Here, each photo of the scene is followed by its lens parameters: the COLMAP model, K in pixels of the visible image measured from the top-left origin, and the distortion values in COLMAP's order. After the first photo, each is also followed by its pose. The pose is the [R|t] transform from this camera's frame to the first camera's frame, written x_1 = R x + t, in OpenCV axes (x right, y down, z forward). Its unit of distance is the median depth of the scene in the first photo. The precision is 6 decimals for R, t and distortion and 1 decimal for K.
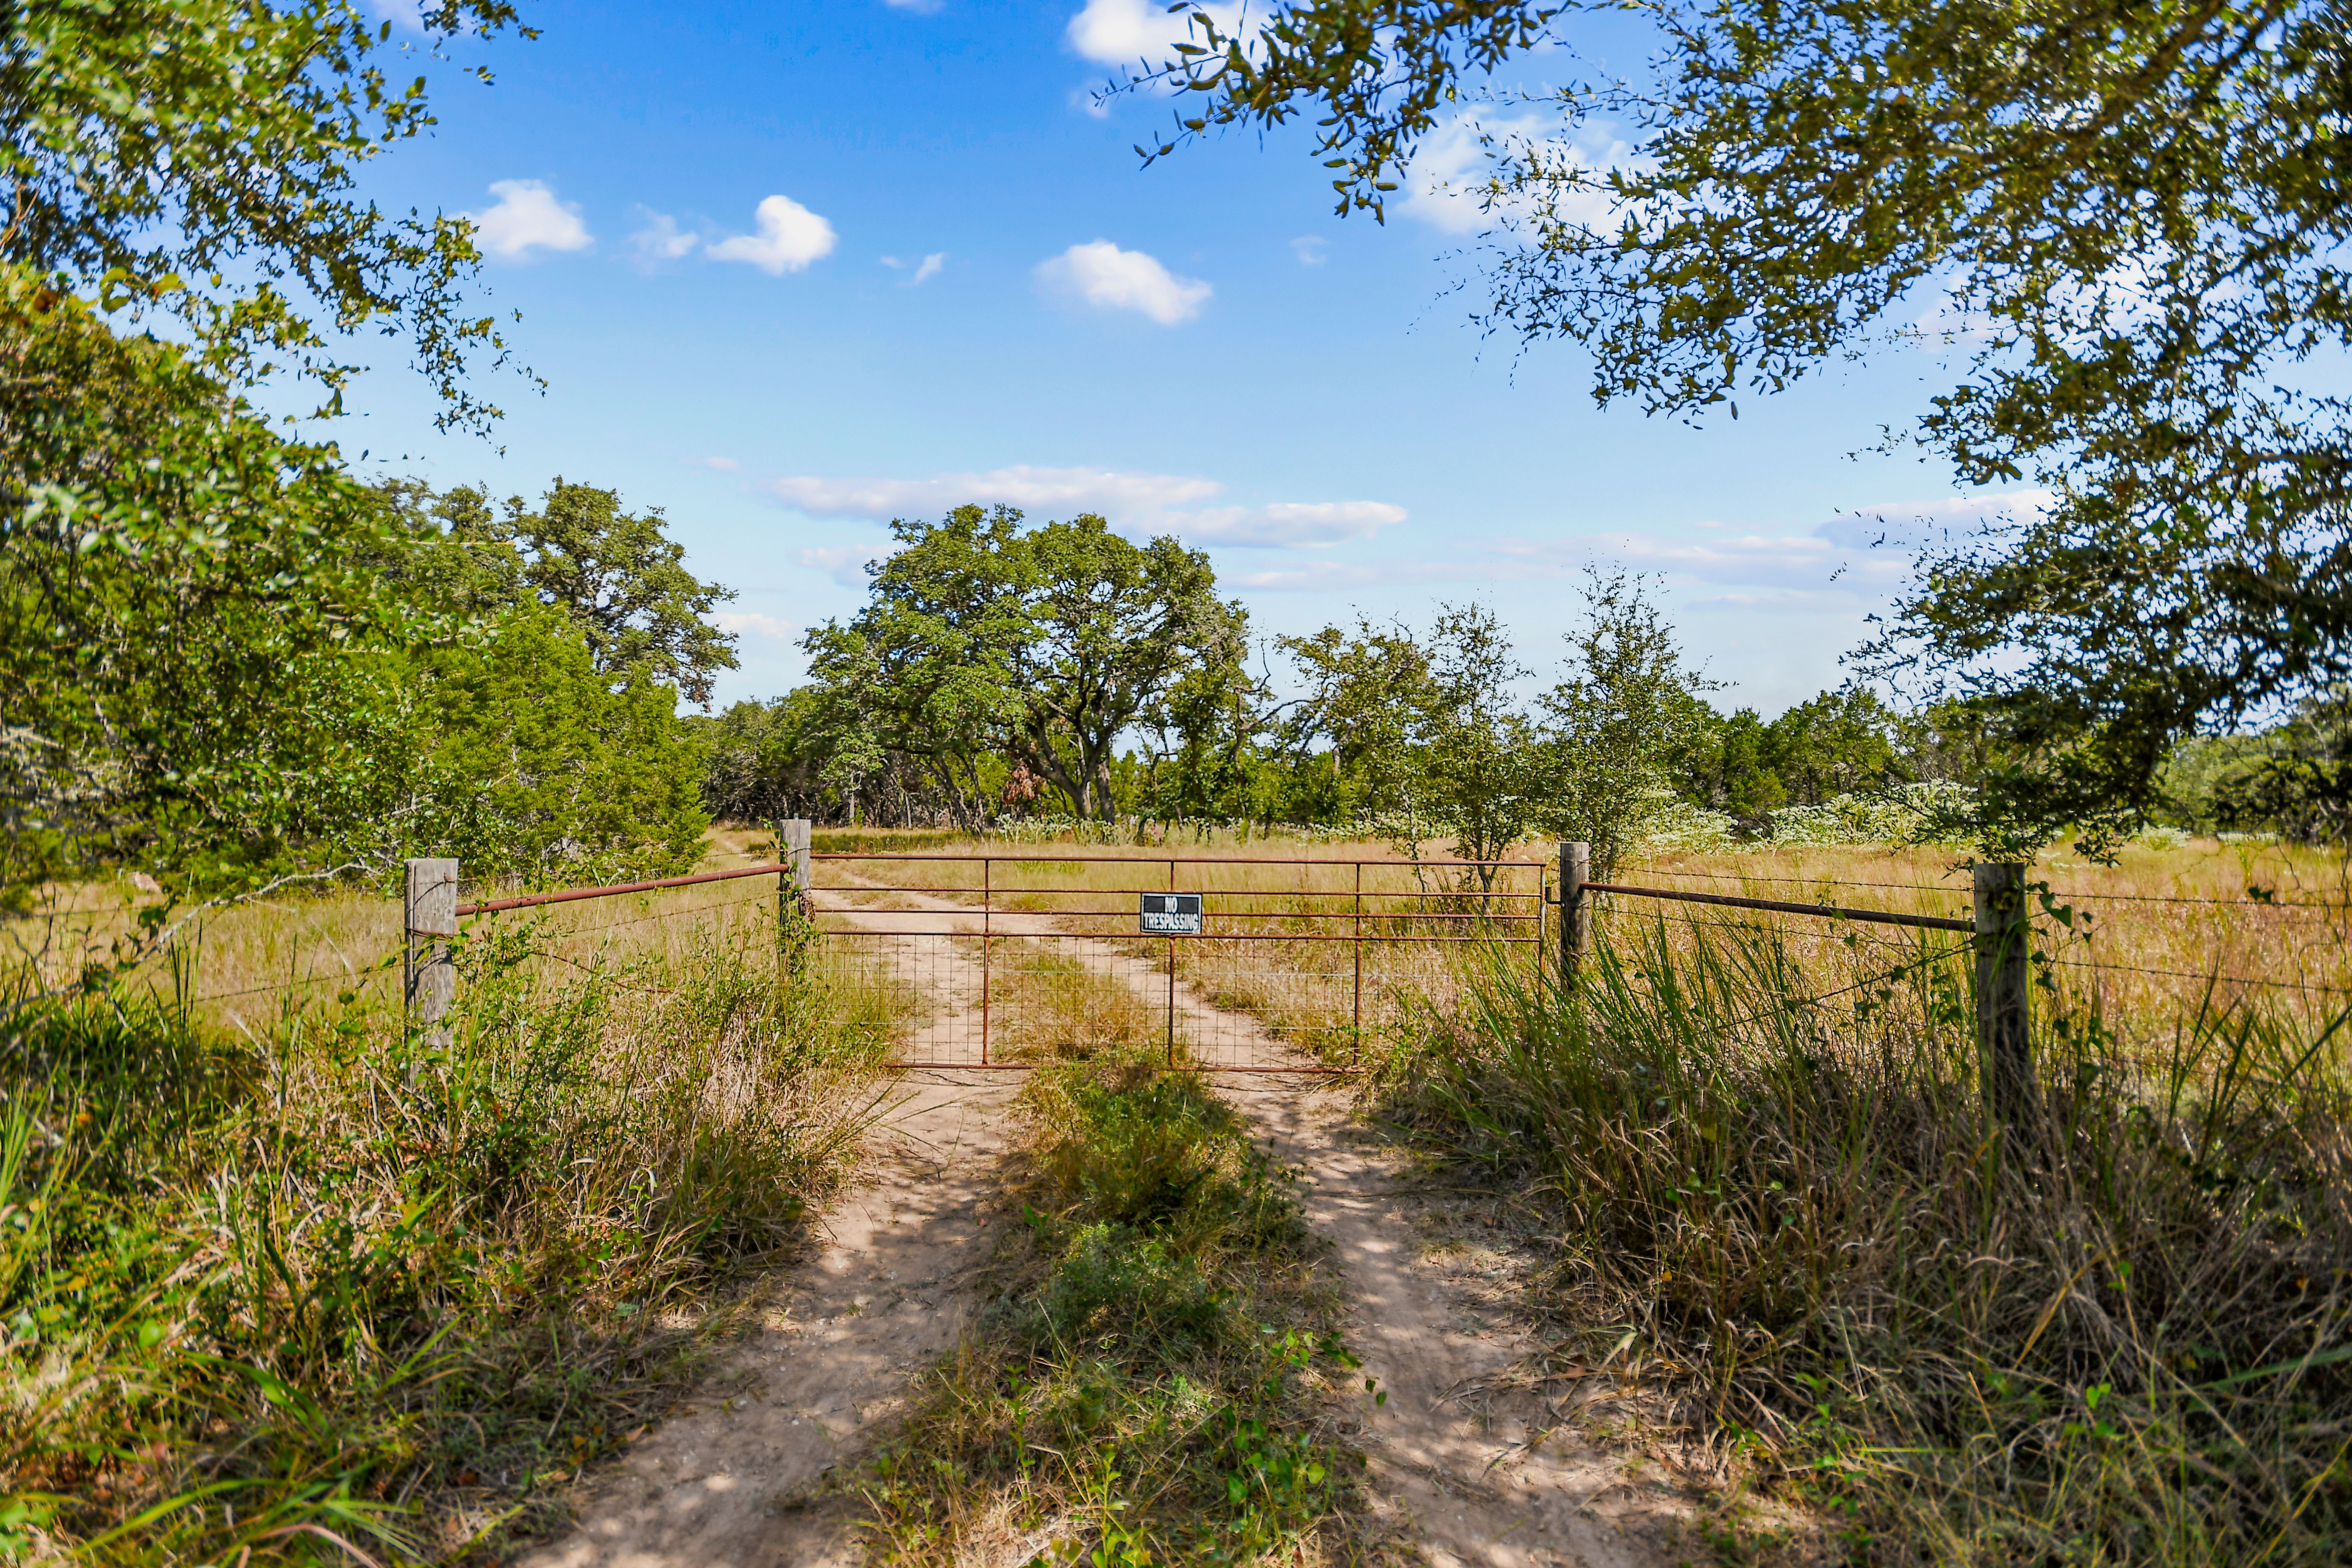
lens RADIAL K [[1100.9, 0, 1182.3], [0, 1100.9, 793.8], [0, 0, 1]] dist [0.017420, -0.012395]
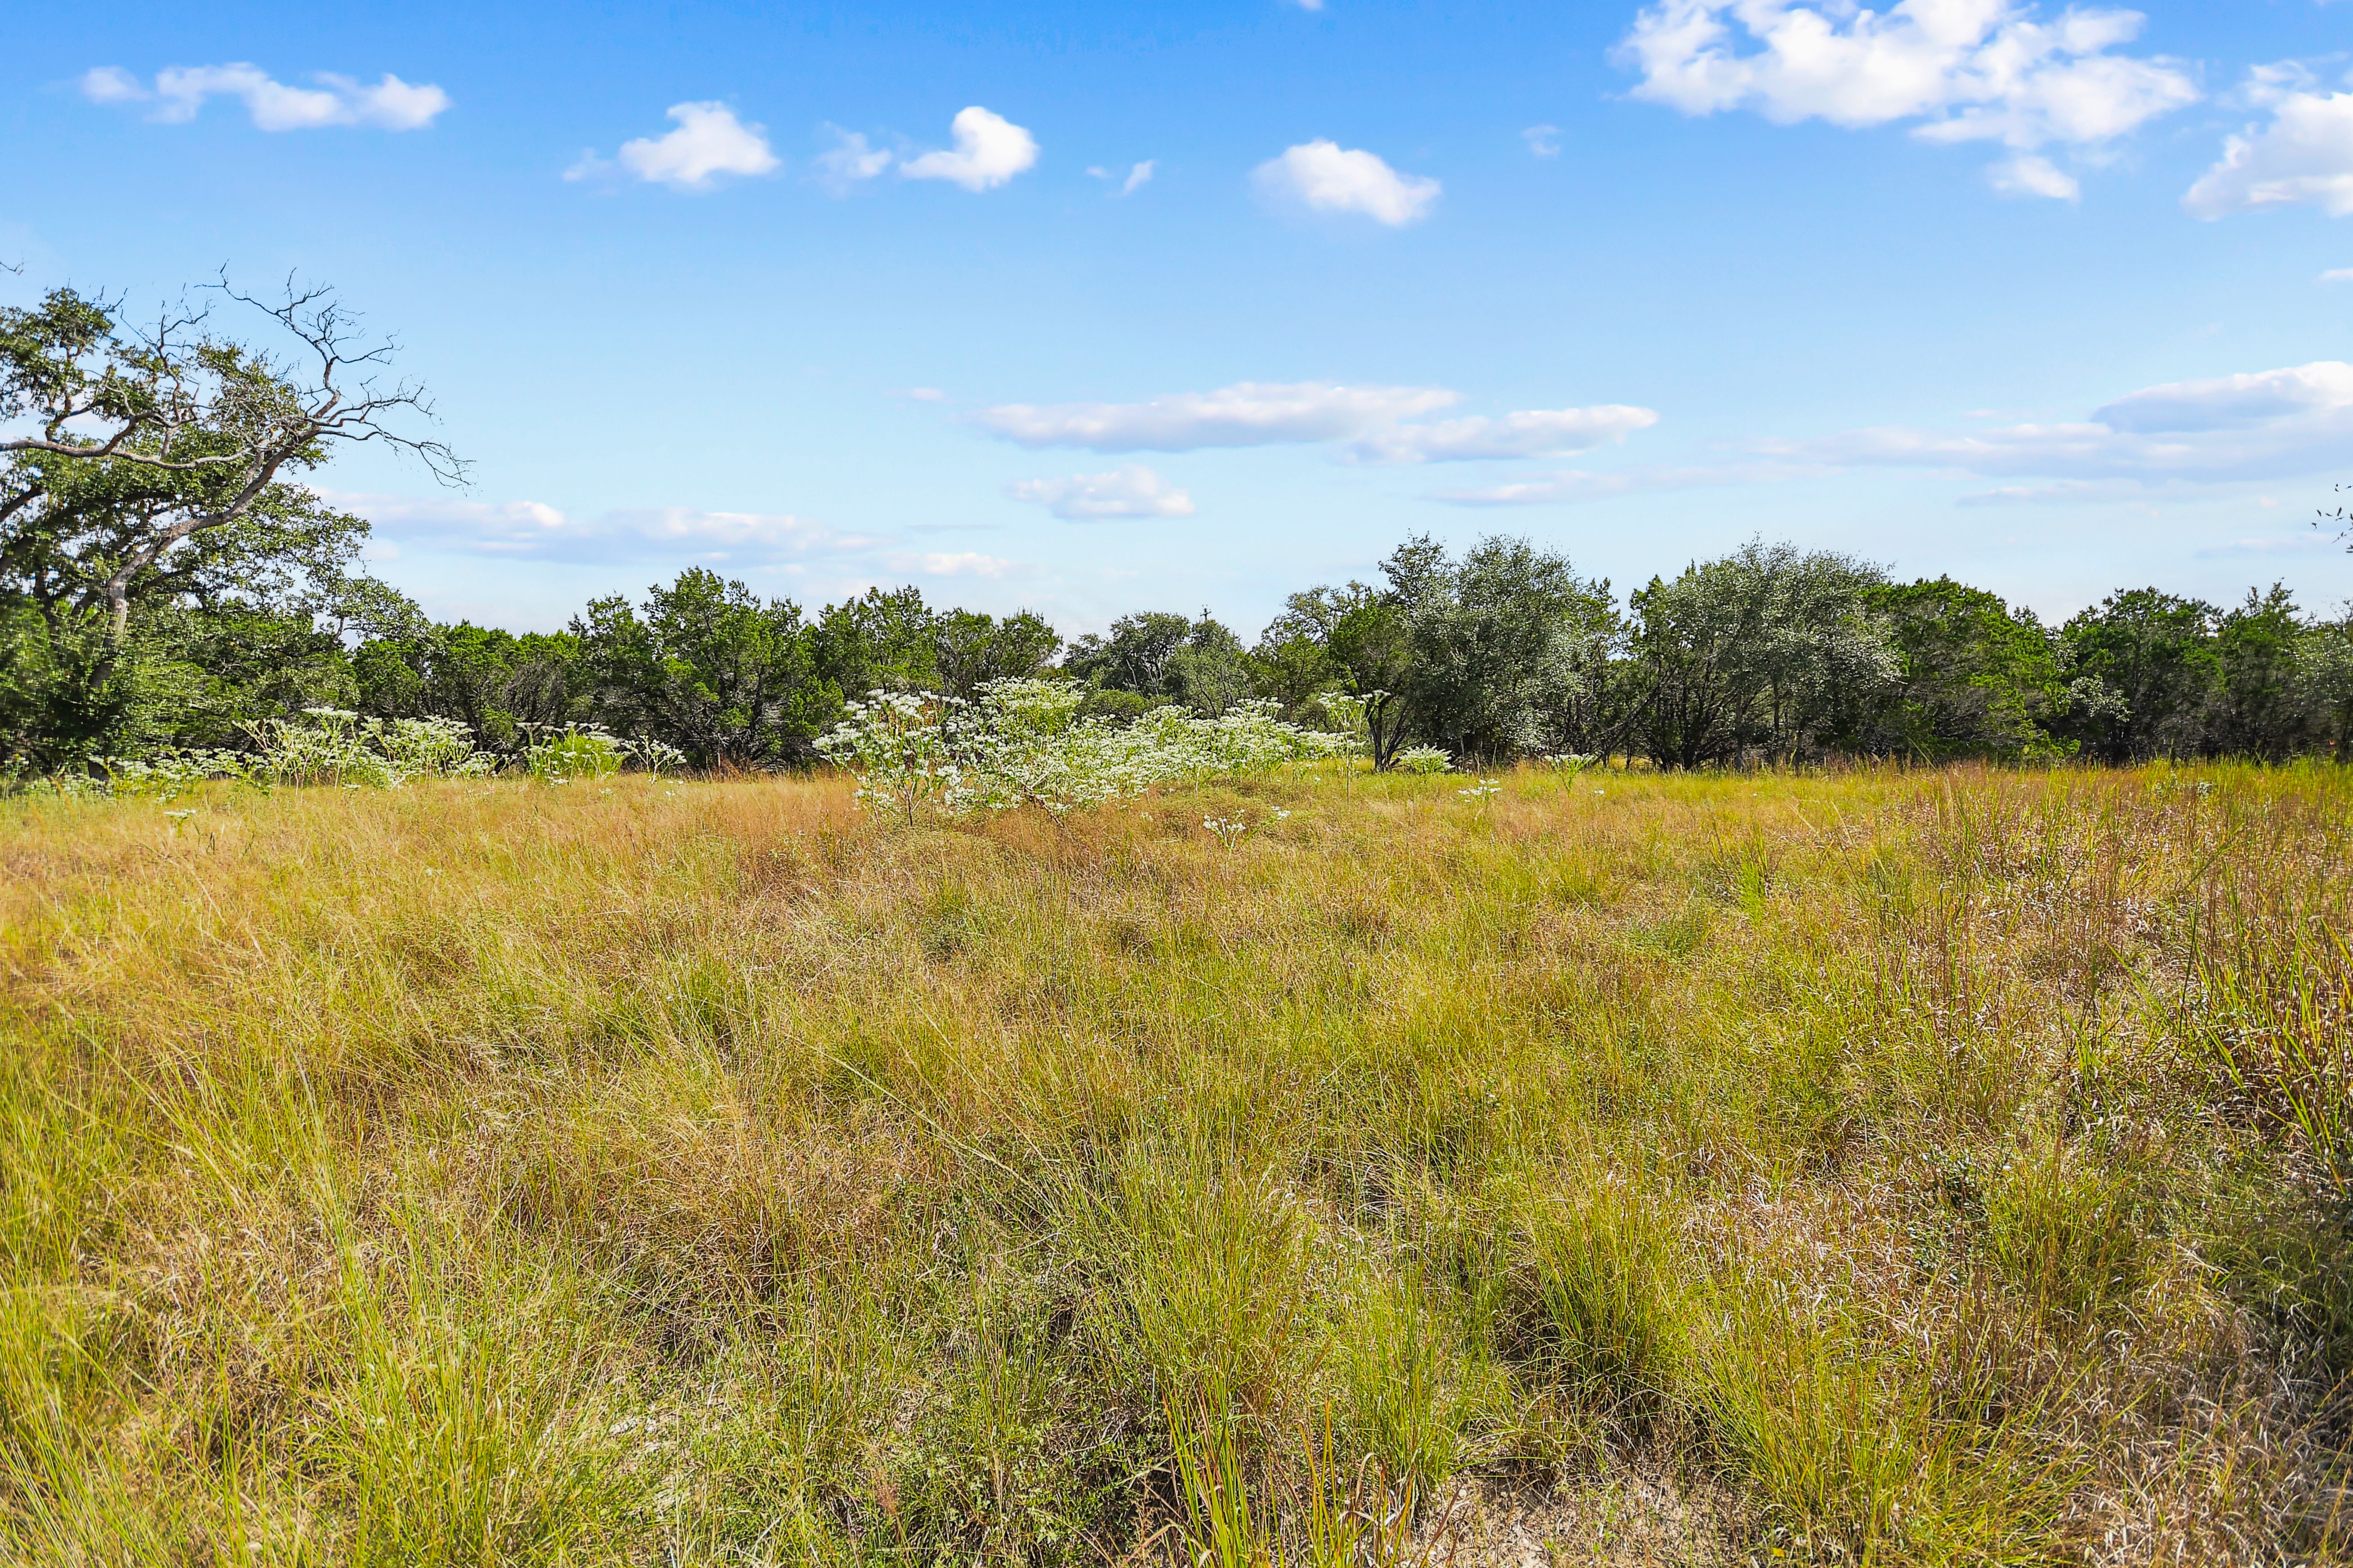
lens RADIAL K [[1101.3, 0, 1182.8], [0, 1101.3, 793.8], [0, 0, 1]] dist [0.017420, -0.012395]
pose [[0.487550, -0.043534, 0.872009, -0.043315], [-0.012937, 0.998286, 0.057071, 0.012324], [-0.872999, -0.039106, 0.486152, 0.432570]]
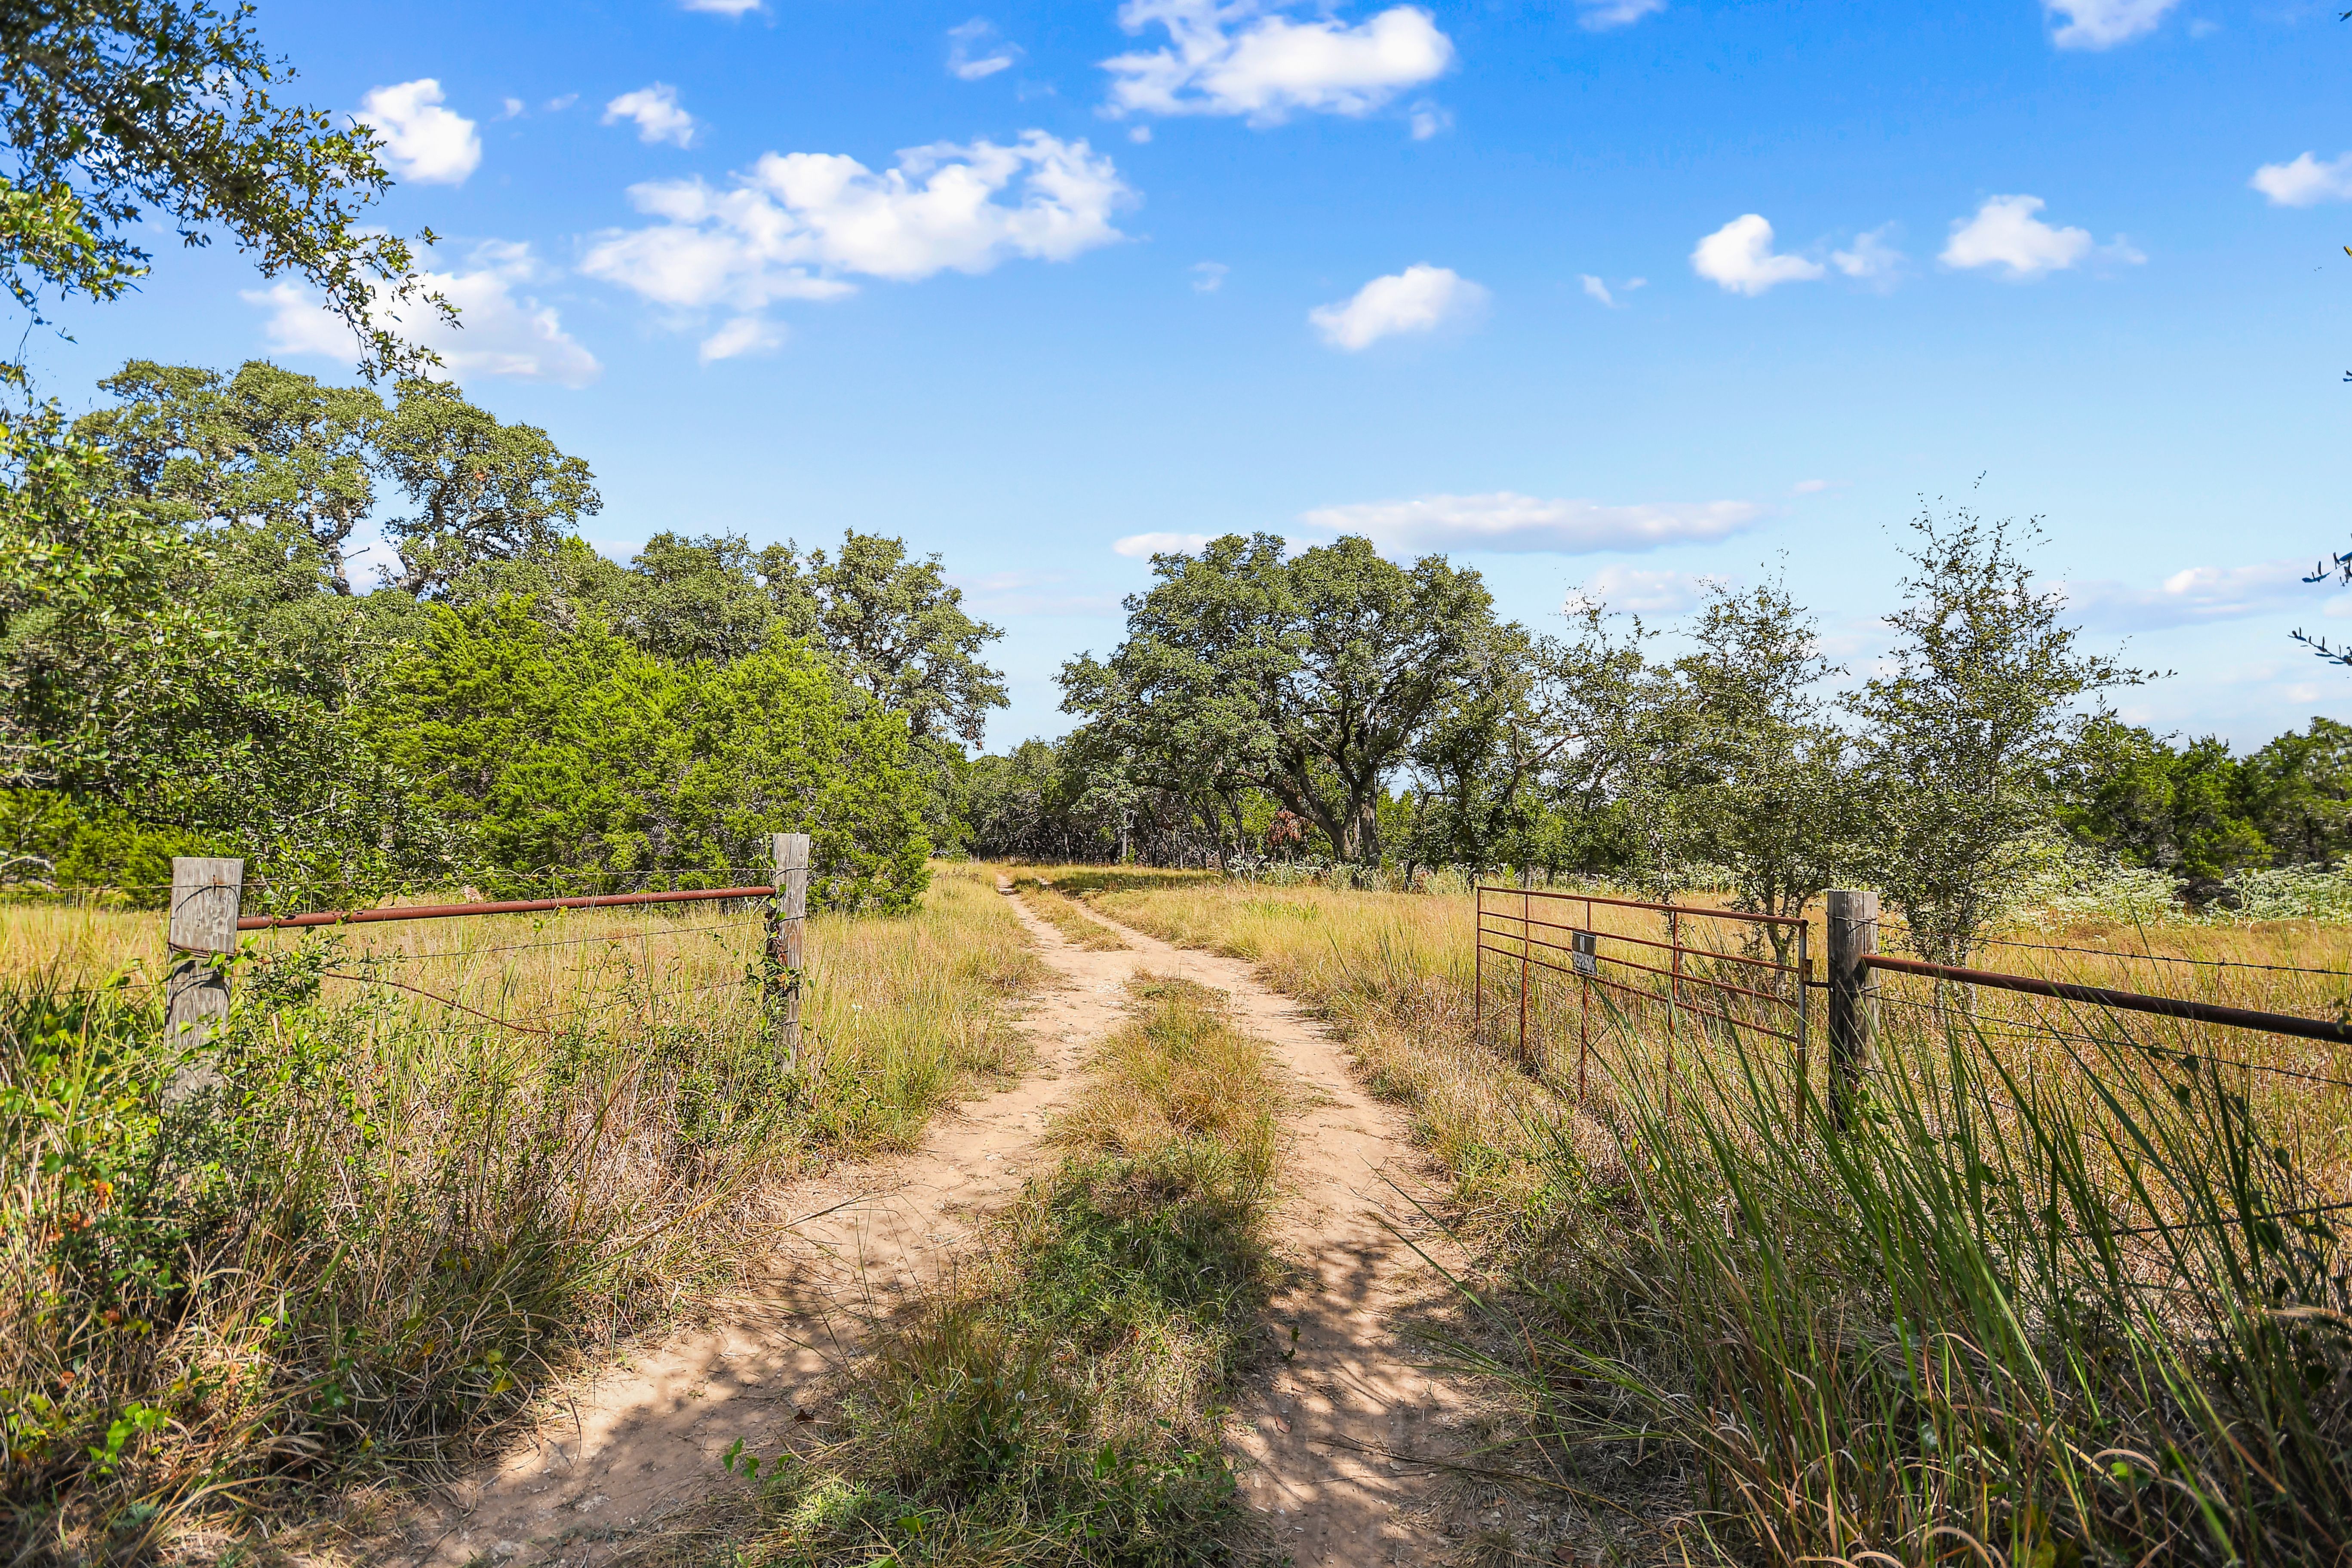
lens RADIAL K [[1100.9, 0, 1182.3], [0, 1100.9, 793.8], [0, 0, 1]] dist [0.017420, -0.012395]
pose [[0.961030, 0.007810, -0.276334, 0.039427], [-0.019433, 0.999037, -0.039346, 0.004958], [0.275761, 0.043183, 0.960256, 0.067103]]
